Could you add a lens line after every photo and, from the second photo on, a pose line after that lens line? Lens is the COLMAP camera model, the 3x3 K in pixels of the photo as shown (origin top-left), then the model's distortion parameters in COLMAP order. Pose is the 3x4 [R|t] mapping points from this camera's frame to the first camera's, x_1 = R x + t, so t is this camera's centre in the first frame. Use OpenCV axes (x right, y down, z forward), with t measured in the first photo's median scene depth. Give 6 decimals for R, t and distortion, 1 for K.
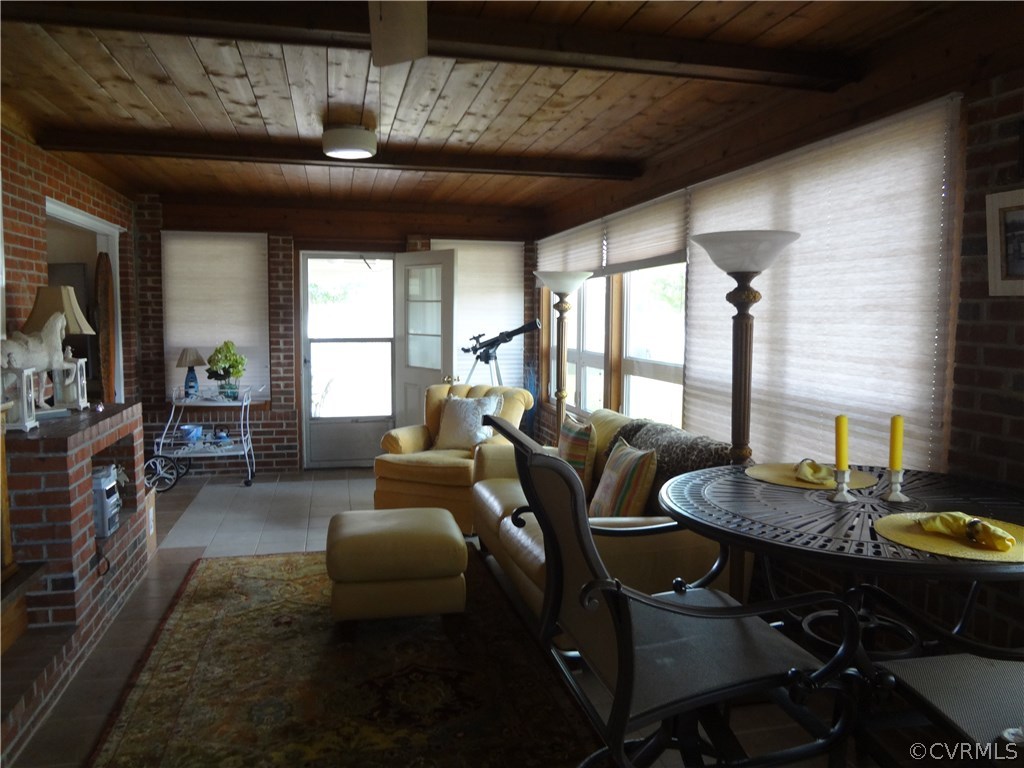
lens RADIAL K [[749.0, 0, 509.7], [0, 749.0, 384.6], [0, 0, 1]] dist [-0.081001, 0.032205]
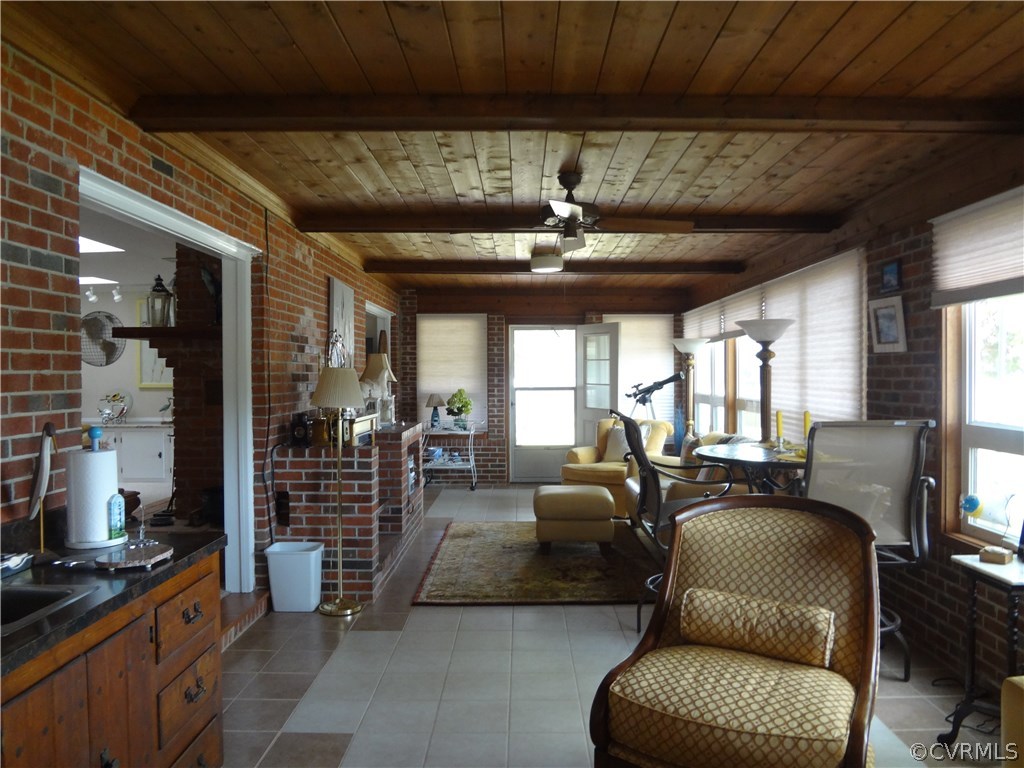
lens RADIAL K [[749.0, 0, 509.7], [0, 749.0, 384.6], [0, 0, 1]] dist [-0.081001, 0.032205]
pose [[0.969563, -0.007445, -0.244727, 0.080588], [-0.011547, 0.997035, -0.076080, 0.049695], [0.244568, 0.076590, 0.966603, -0.451759]]
